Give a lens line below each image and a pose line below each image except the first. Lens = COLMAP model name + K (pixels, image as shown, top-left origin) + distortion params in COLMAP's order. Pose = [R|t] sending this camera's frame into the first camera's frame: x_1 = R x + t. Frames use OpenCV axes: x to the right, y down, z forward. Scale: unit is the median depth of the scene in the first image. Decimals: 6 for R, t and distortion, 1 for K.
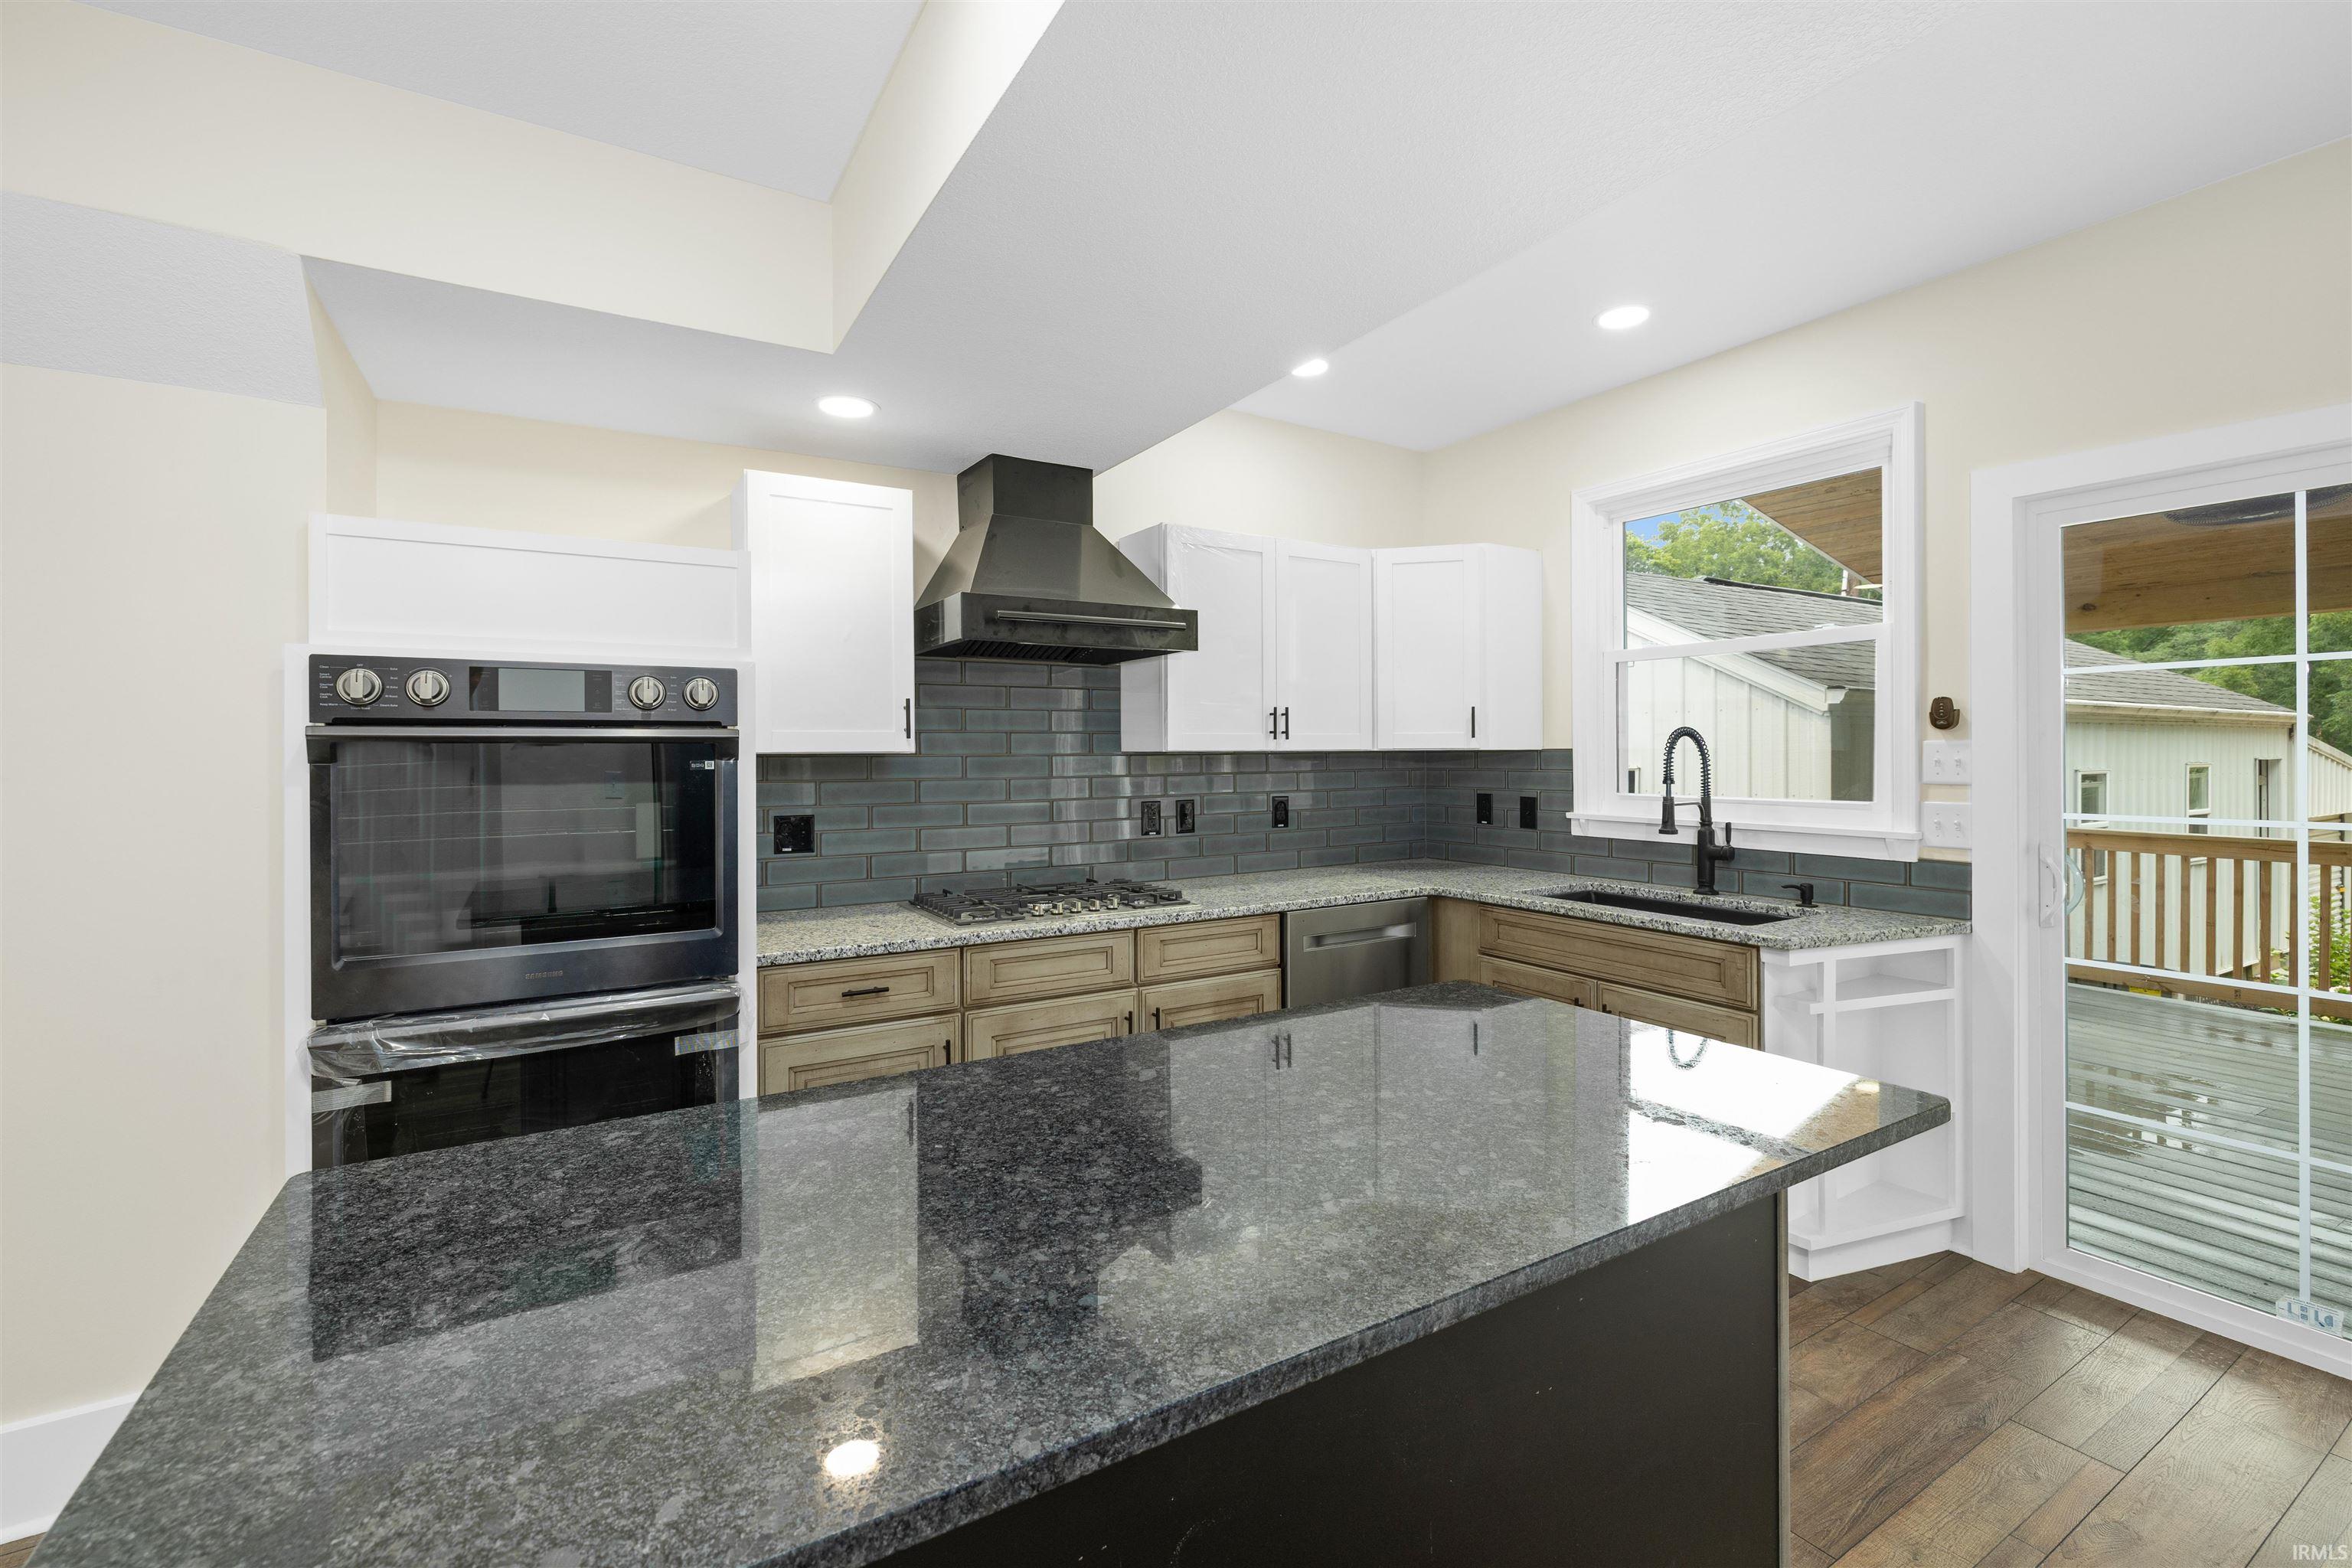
lens RADIAL K [[994.9, 0, 1161.7], [0, 994.9, 756.2], [0, 0, 1]] dist [0.000999, -0.000417]
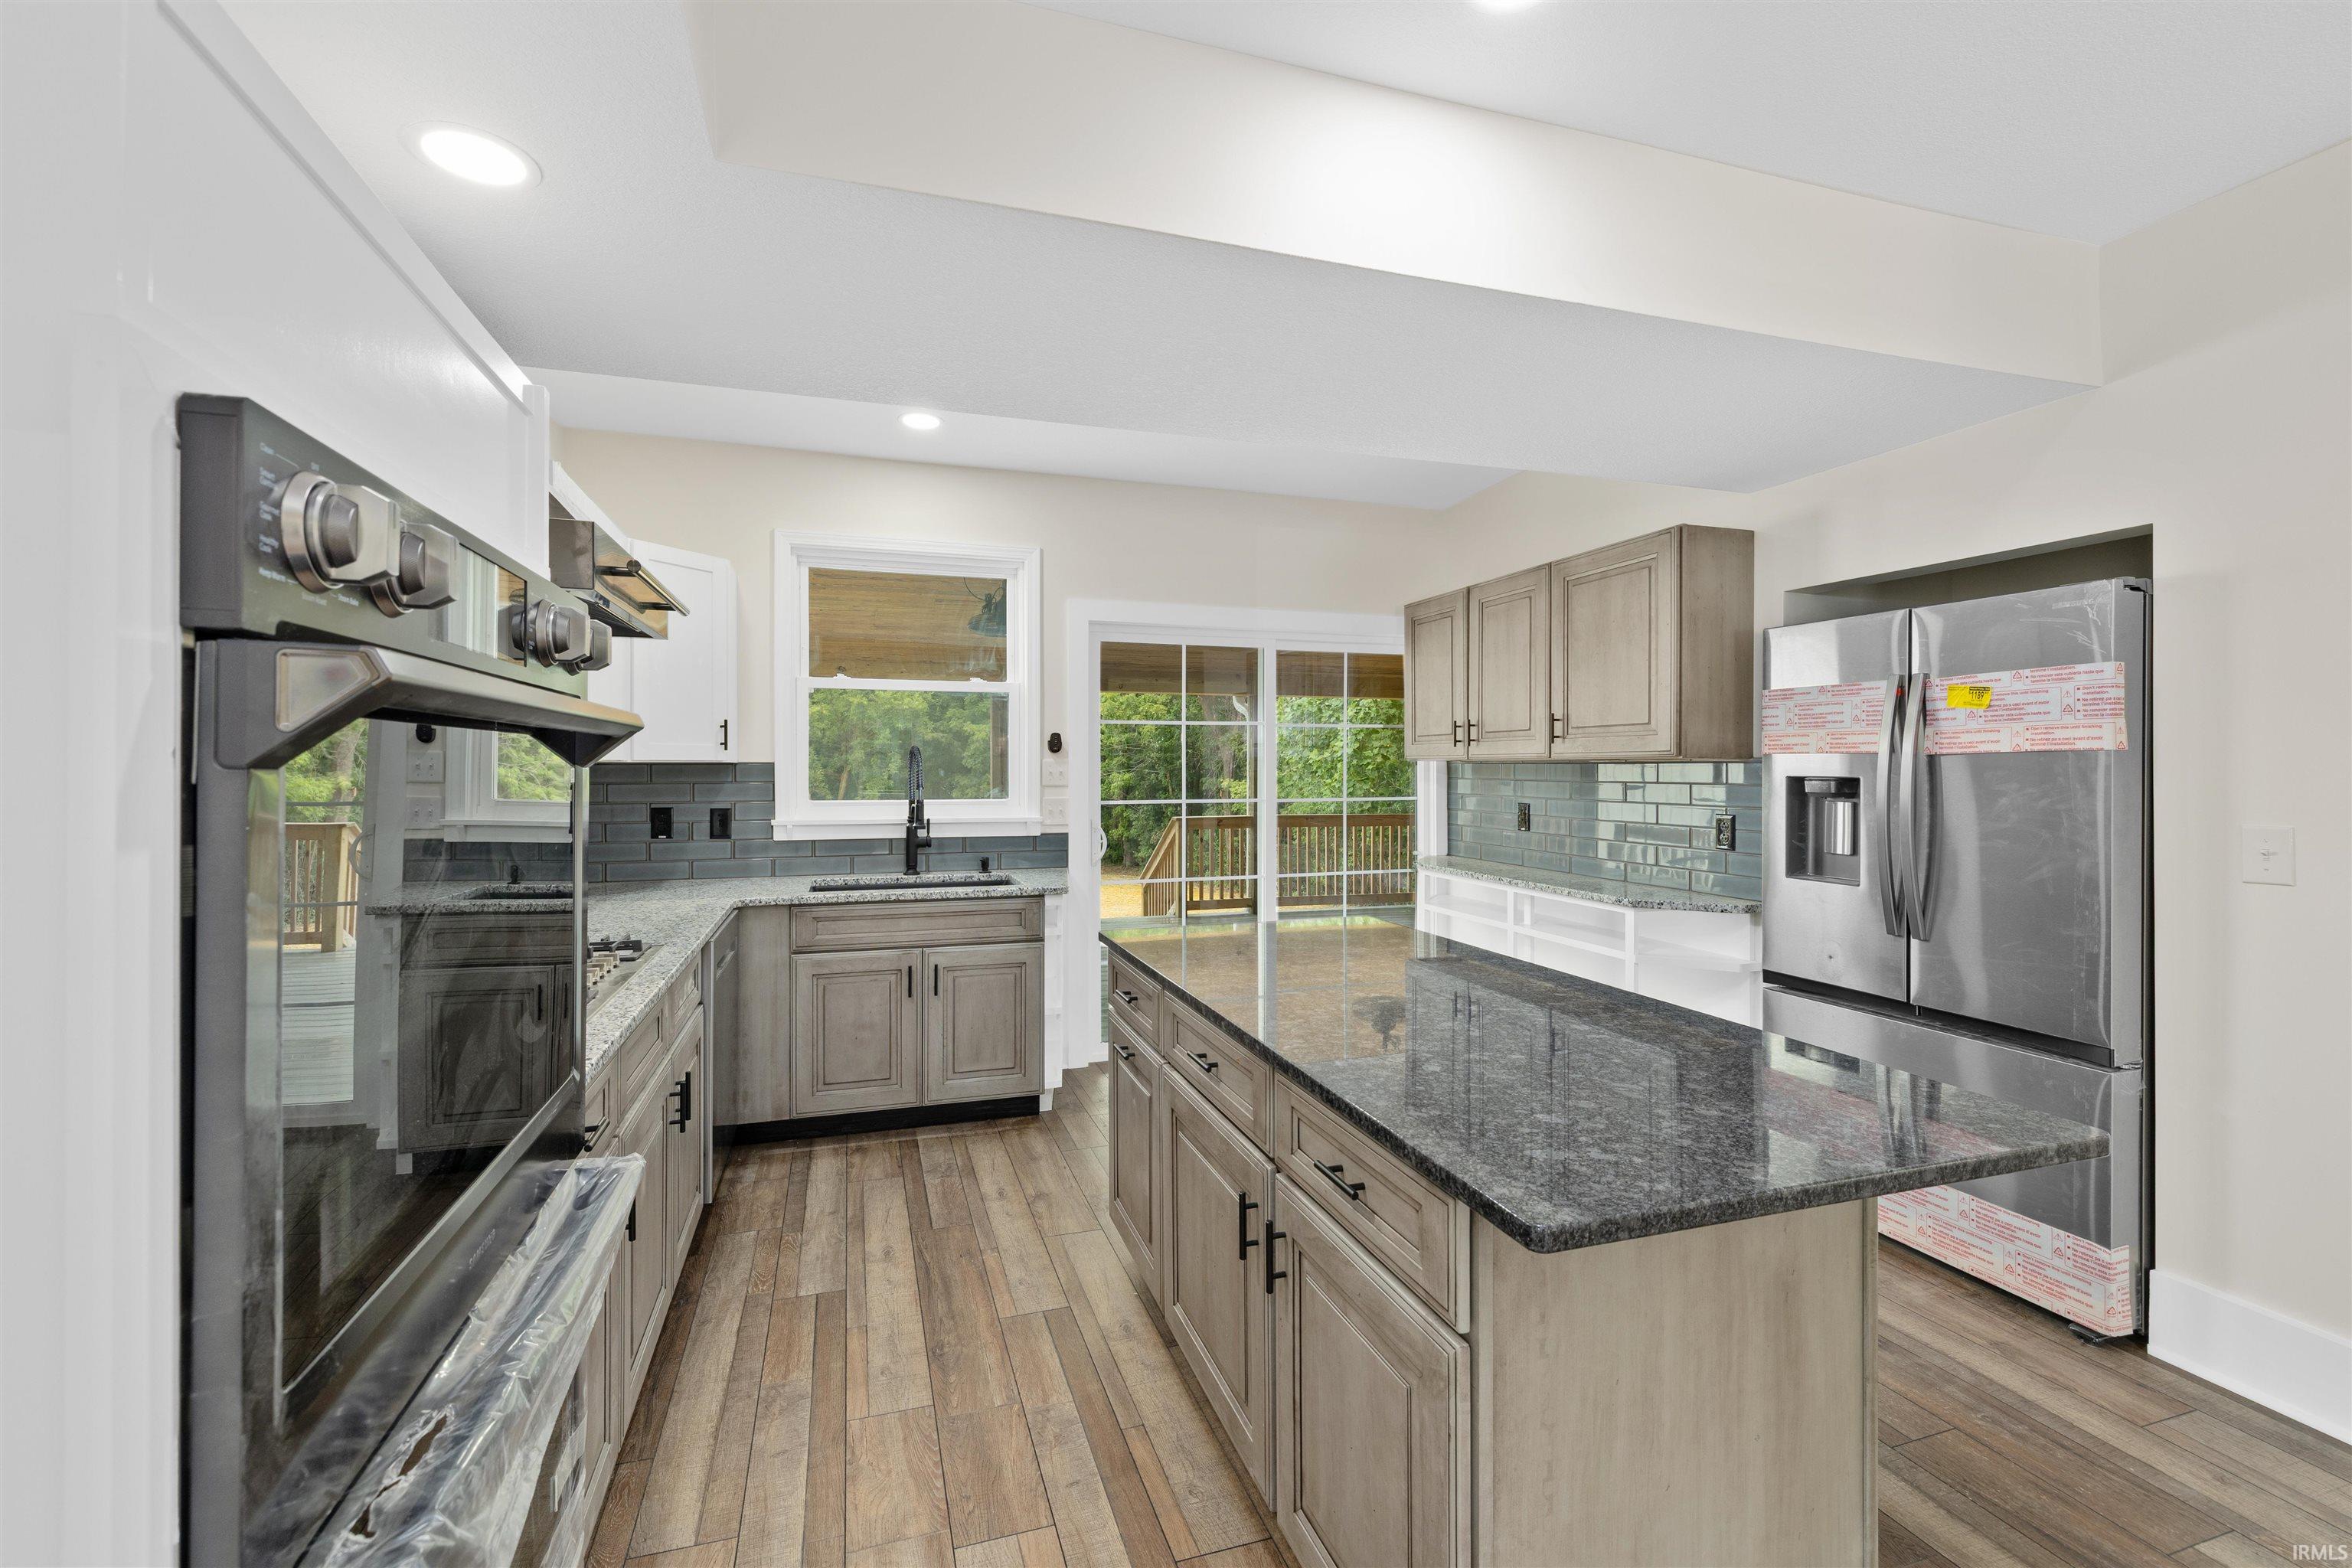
lens RADIAL K [[994.9, 0, 1136.6], [0, 994.9, 771.7], [0, 0, 1]] dist [0.000999, -0.000417]
pose [[0.241283, 0.001273, 0.970454, -0.683901], [0.000007, 0.999999, -0.001313, 0.005764], [-0.970455, 0.000323, 0.241283, 0.424943]]
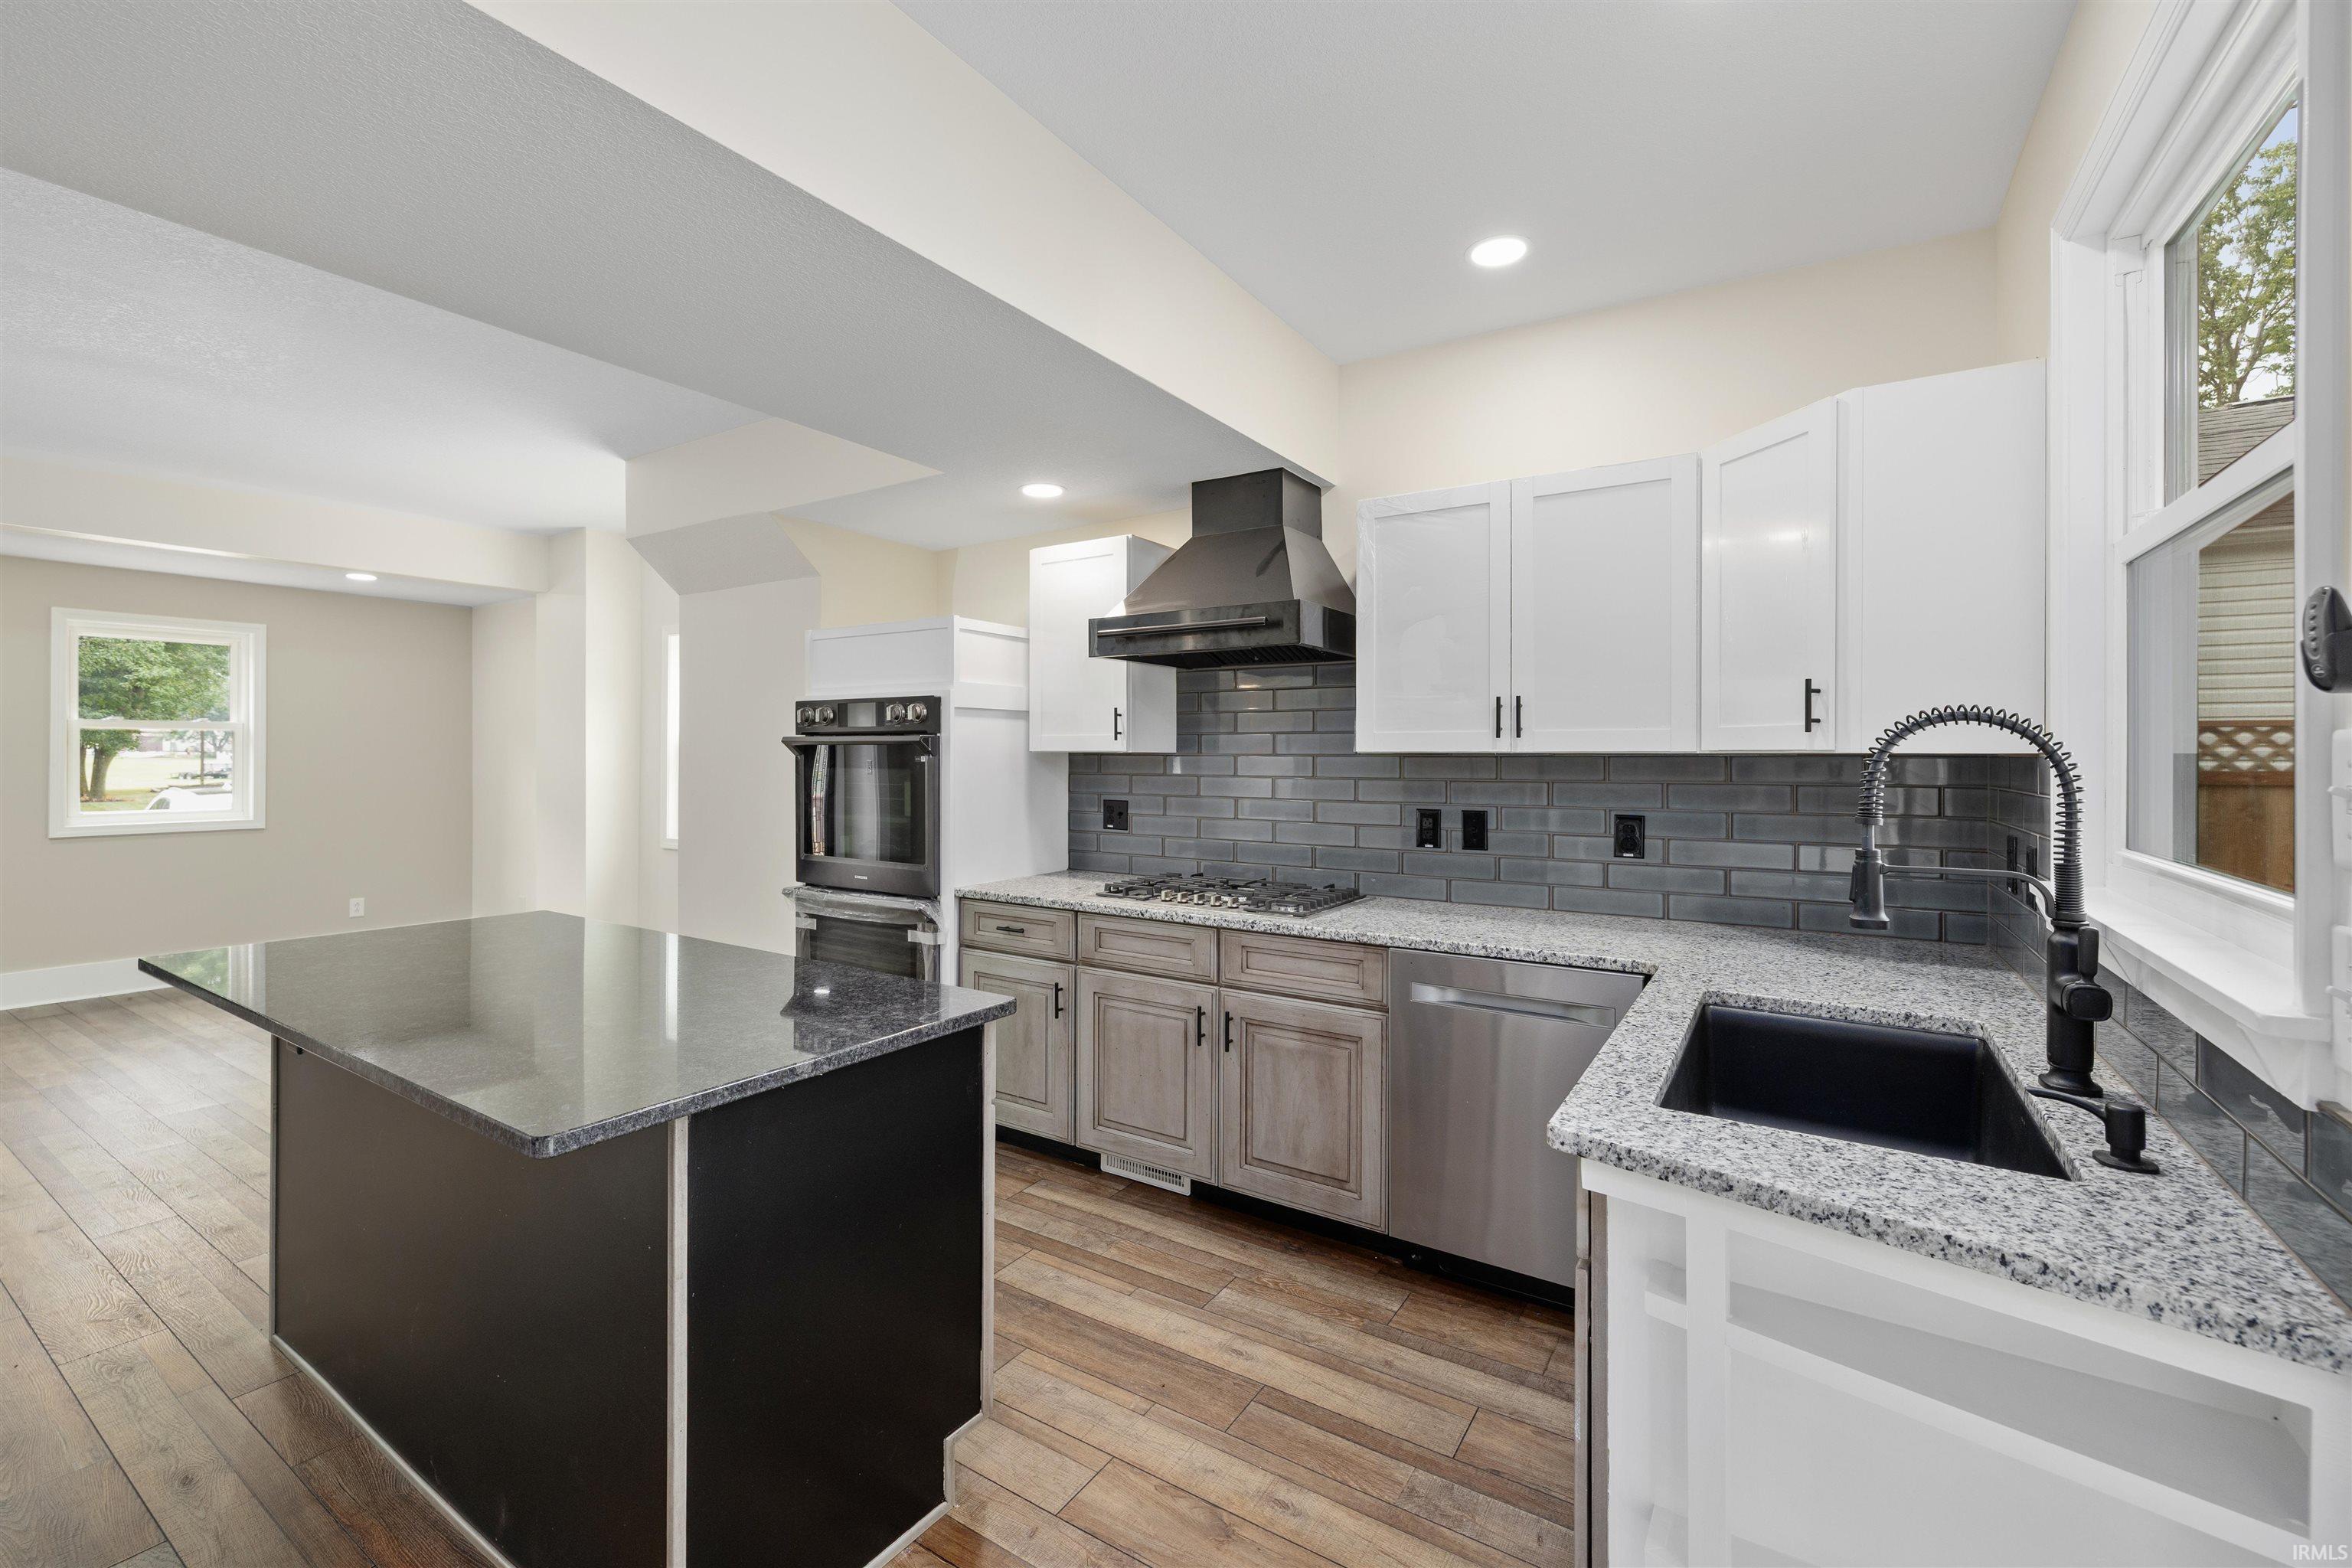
lens RADIAL K [[994.9, 0, 1165.3], [0, 994.9, 760.3], [0, 0, 1]] dist [0.000999, -0.000417]
pose [[0.441069, 0.010733, -0.897409, 0.812256], [-0.011040, 0.999918, 0.006532, -0.001781], [0.897405, 0.007026, 0.441151, 0.486846]]
